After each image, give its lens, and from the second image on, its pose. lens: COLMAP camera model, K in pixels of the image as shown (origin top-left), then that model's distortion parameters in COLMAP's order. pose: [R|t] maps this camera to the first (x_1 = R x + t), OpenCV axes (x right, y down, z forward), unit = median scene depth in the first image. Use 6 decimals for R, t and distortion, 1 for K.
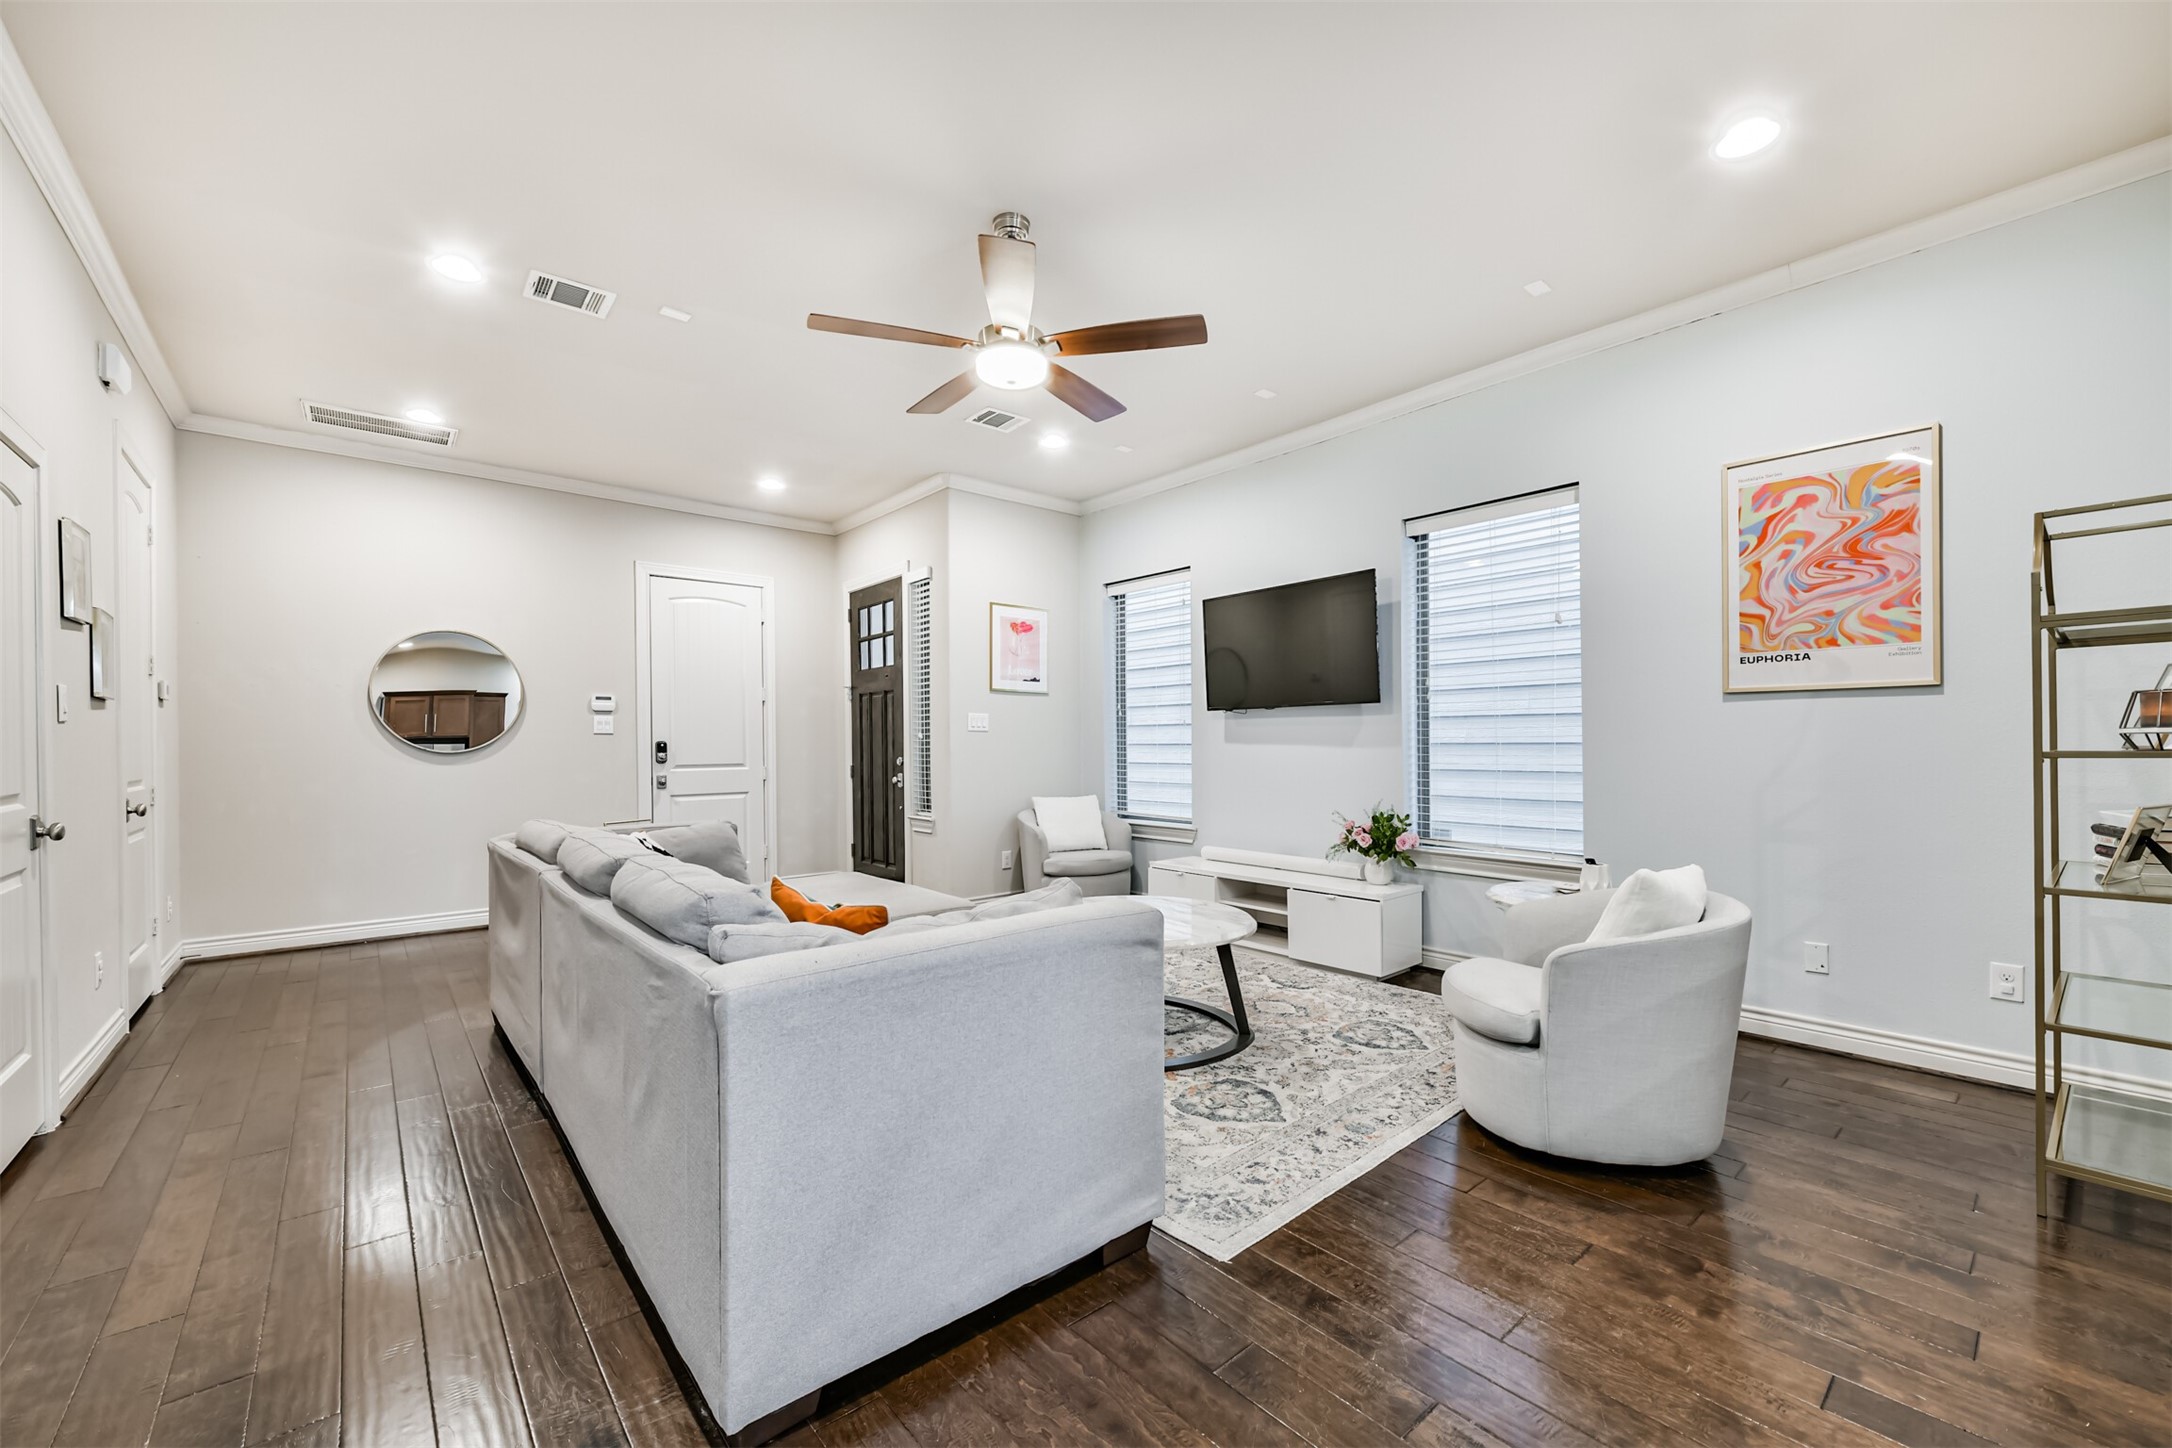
lens RADIAL K [[849.1, 0, 1088.1], [0, 849.1, 745.0], [0, 0, 1]] dist [-0.000473, 0.000005]
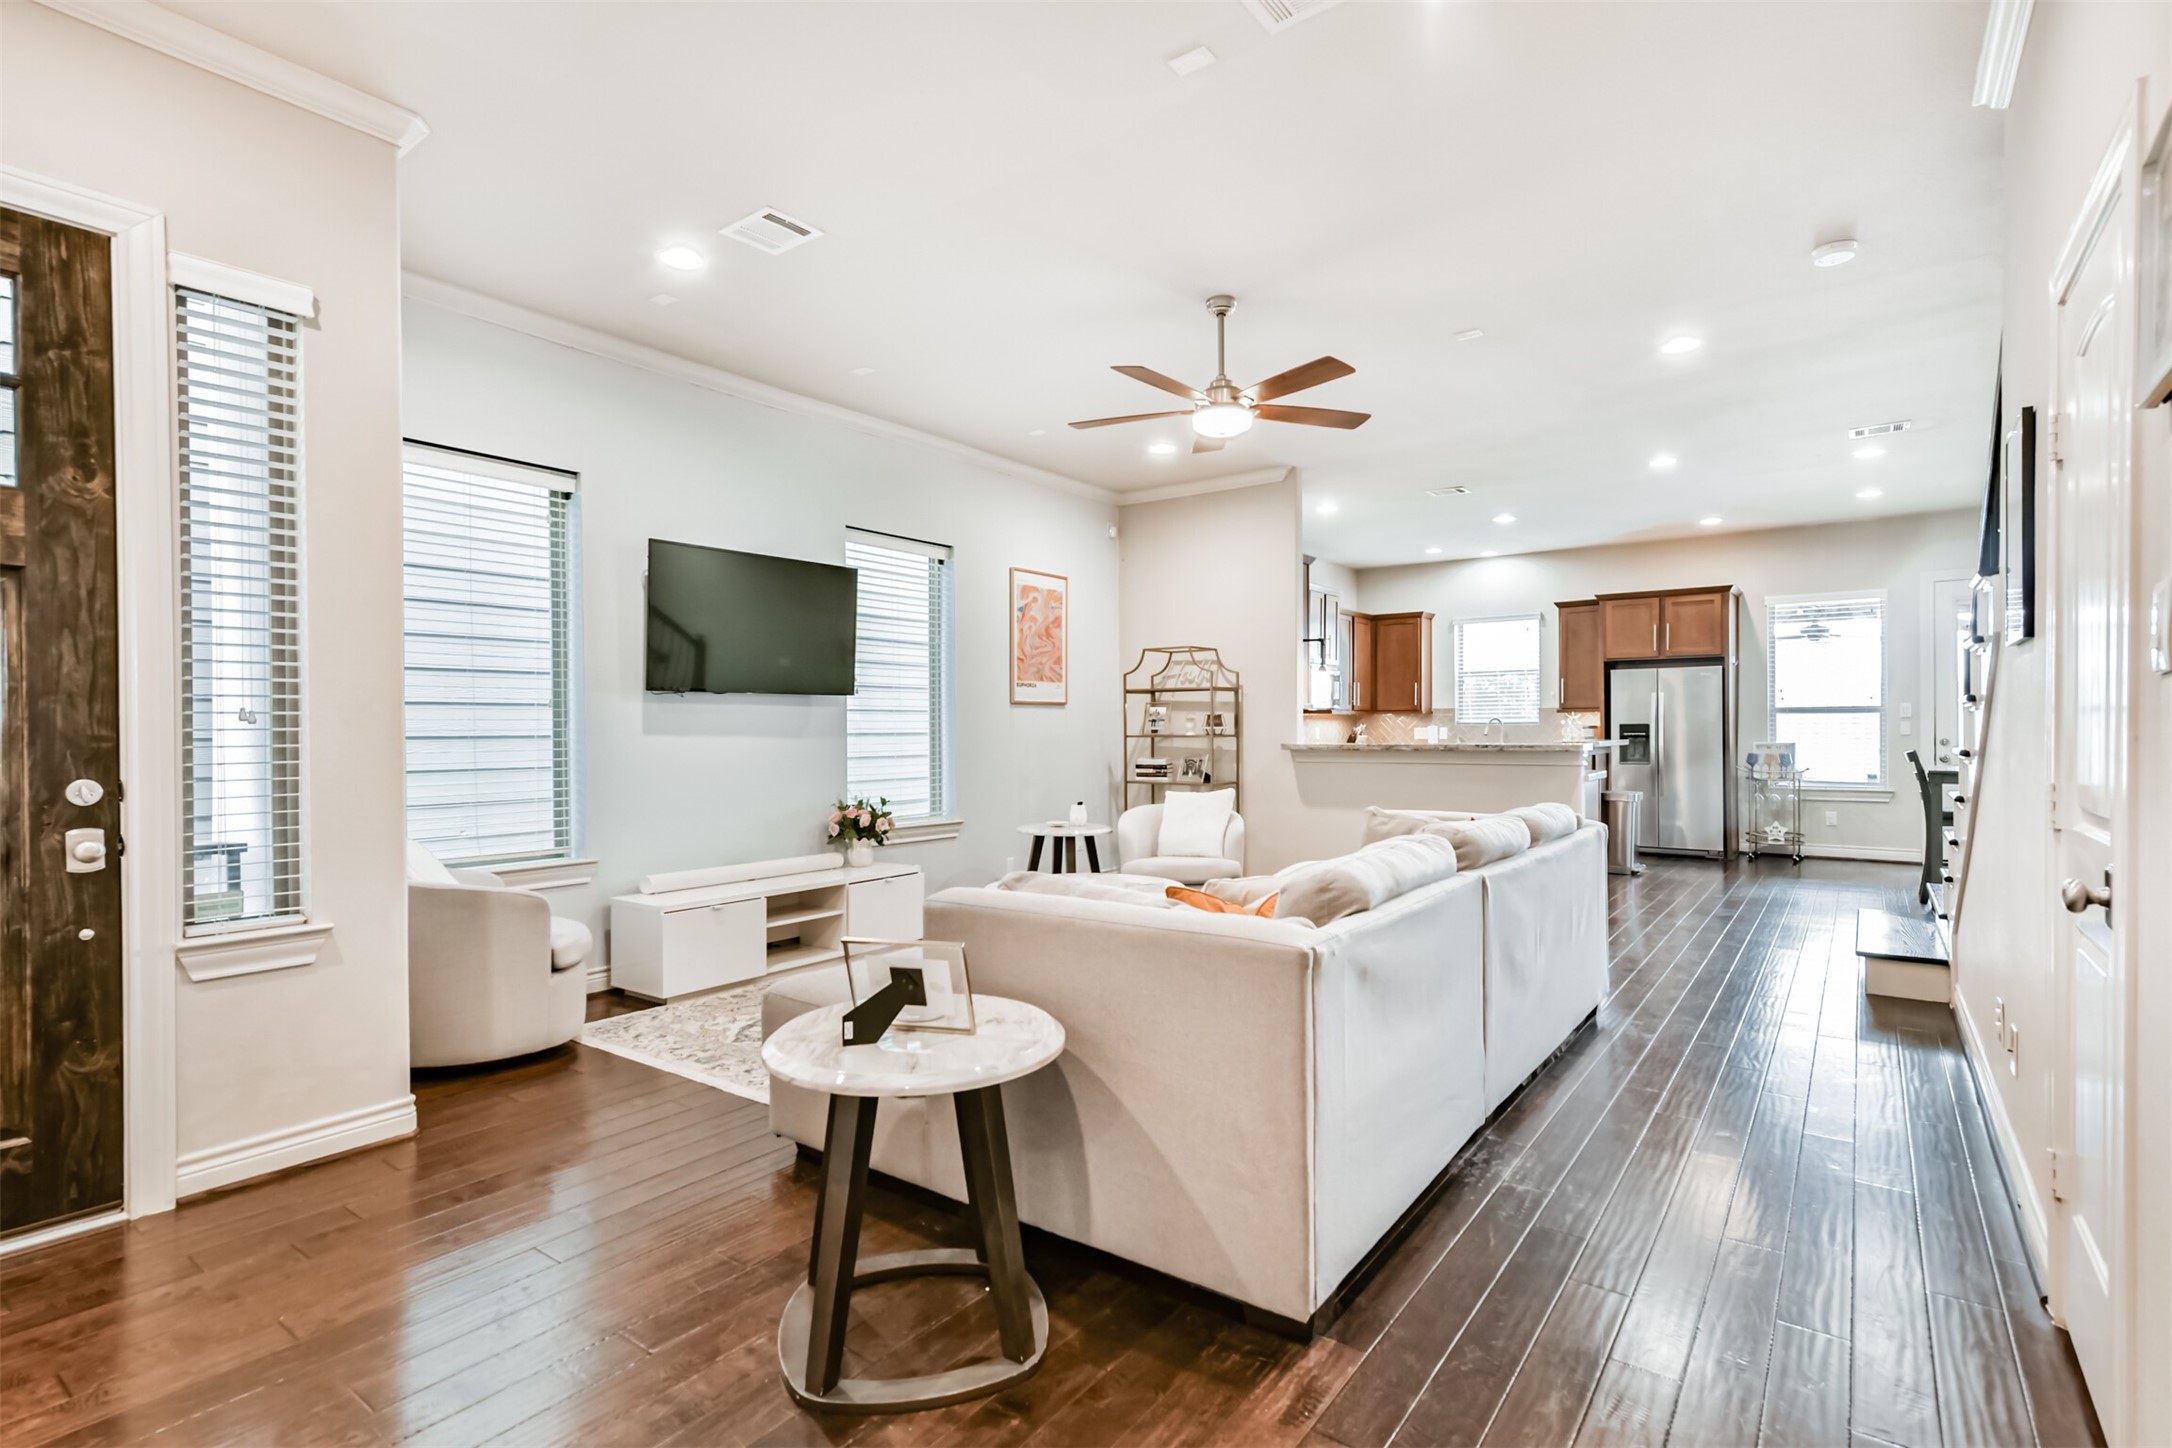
lens RADIAL K [[1035.4, 0, 1084.9], [0, 1035.4, 738.8], [0, 0, 1]] dist [0.003379, 0.000388]
pose [[-0.211692, -0.005057, 0.977323, -1.430706], [0.006761, 0.999955, 0.006639, -0.004066], [-0.977313, 0.008013, -0.211649, 1.446250]]
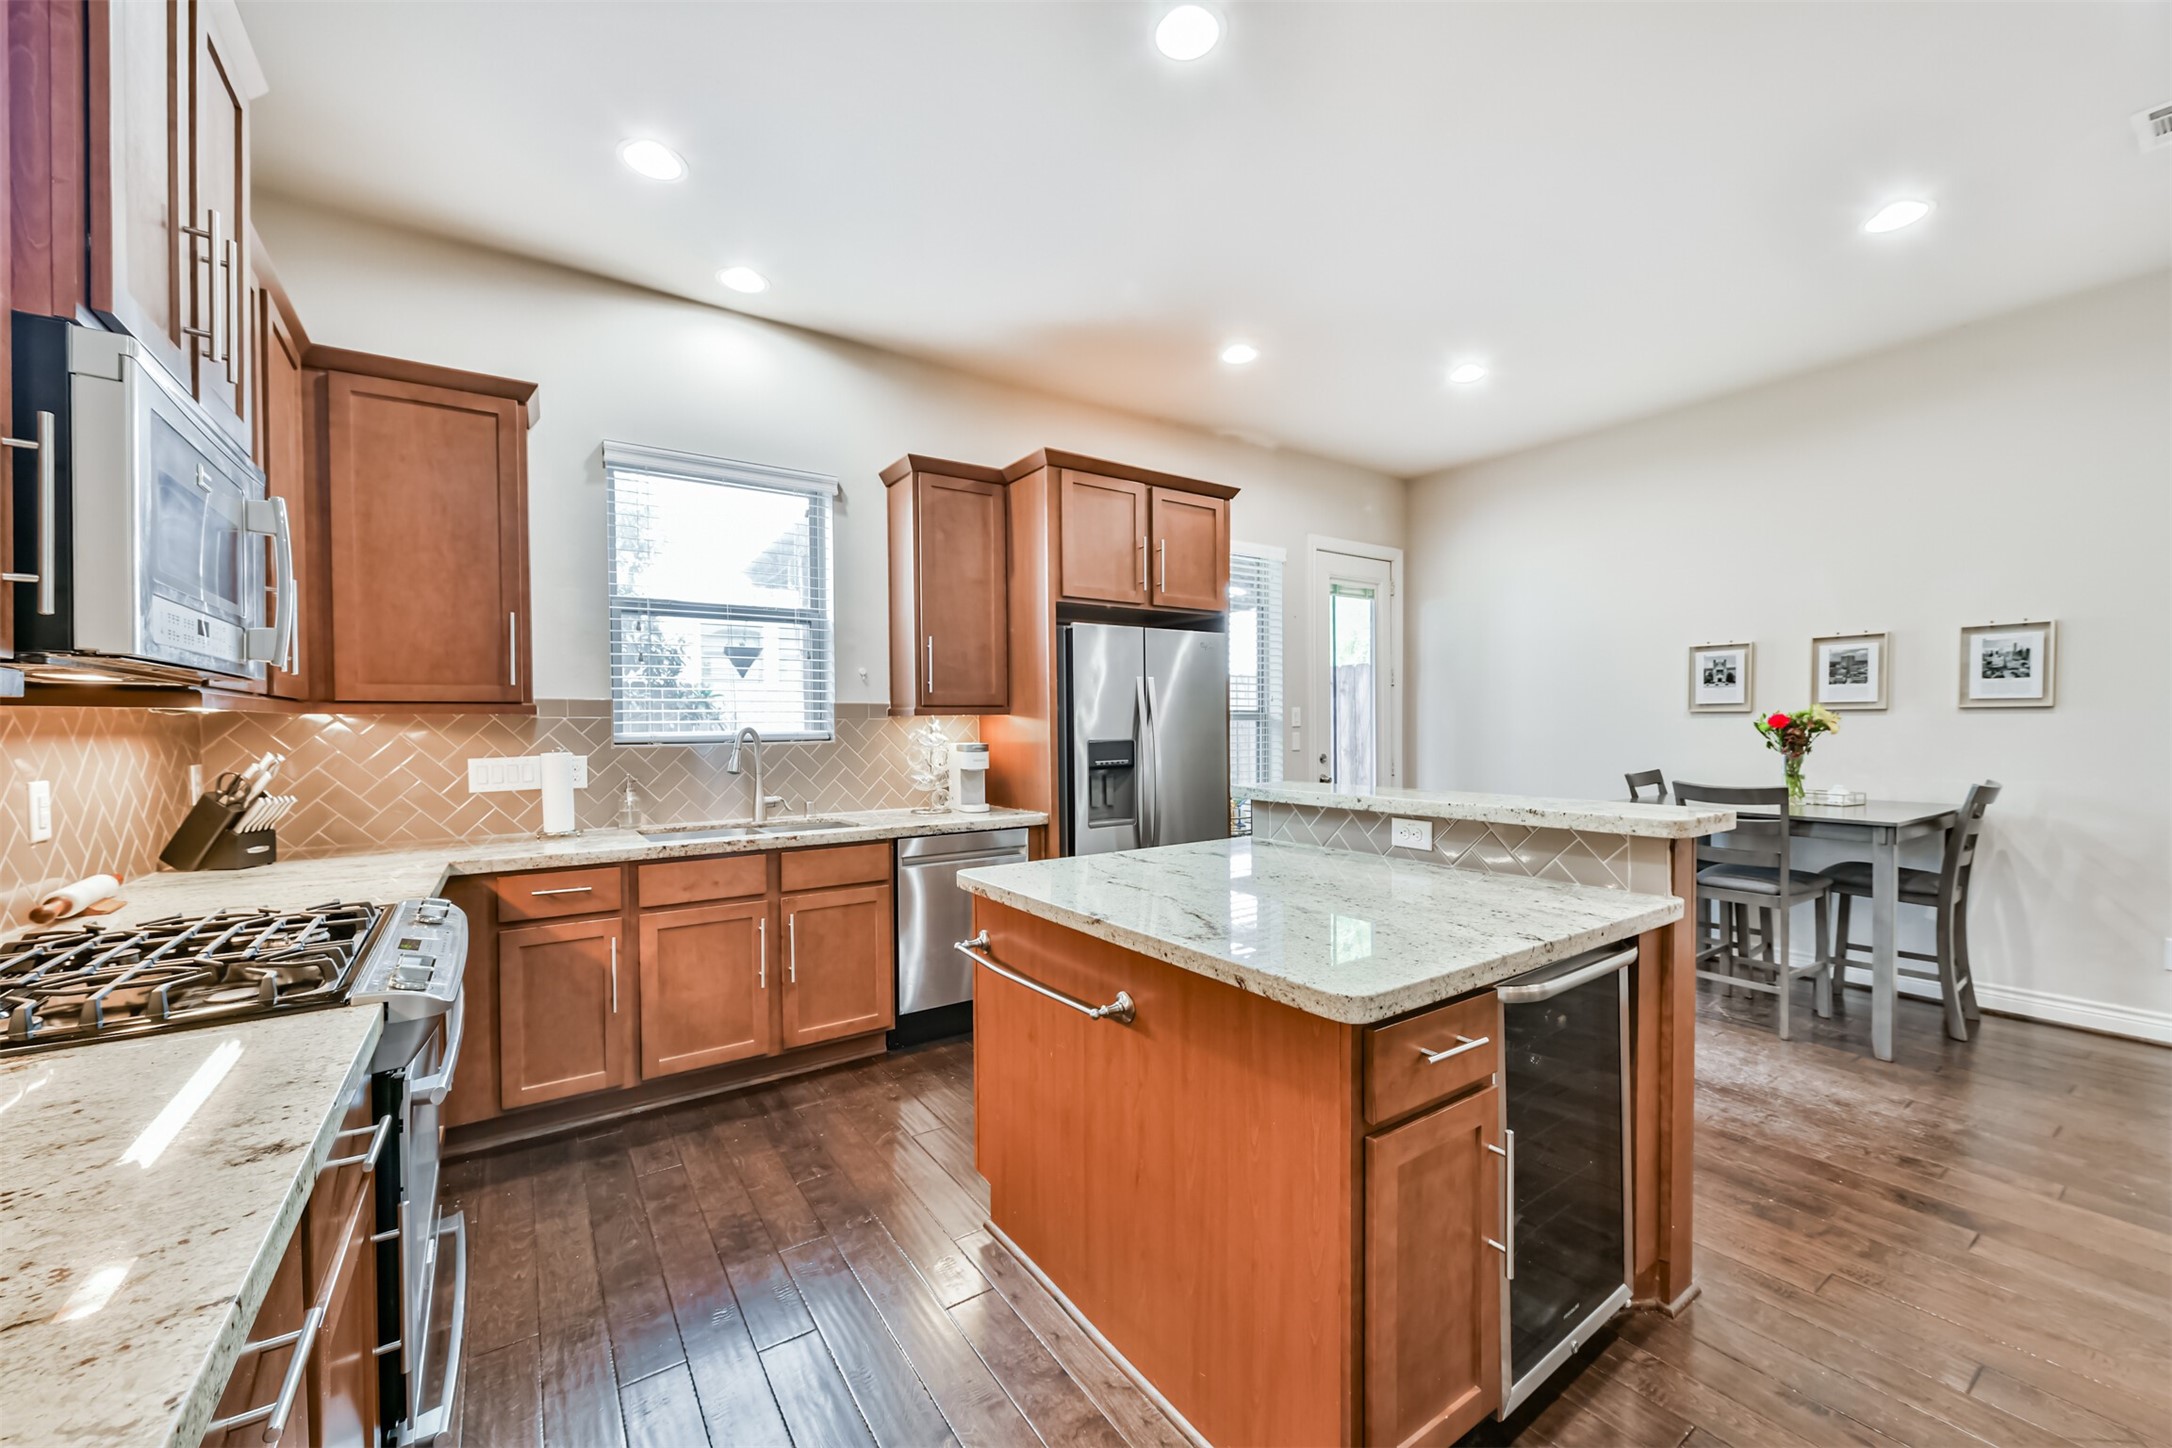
lens RADIAL K [[865.7, 0, 1093.8], [0, 865.7, 730.3], [0, 0, 1]] dist [-0.000715, -0.000071]
pose [[-0.994691, 0.006878, 0.102673, 1.168105], [0.008145, 0.999896, 0.011925, -0.046404], [-0.102580, 0.012698, -0.994644, 0.398364]]
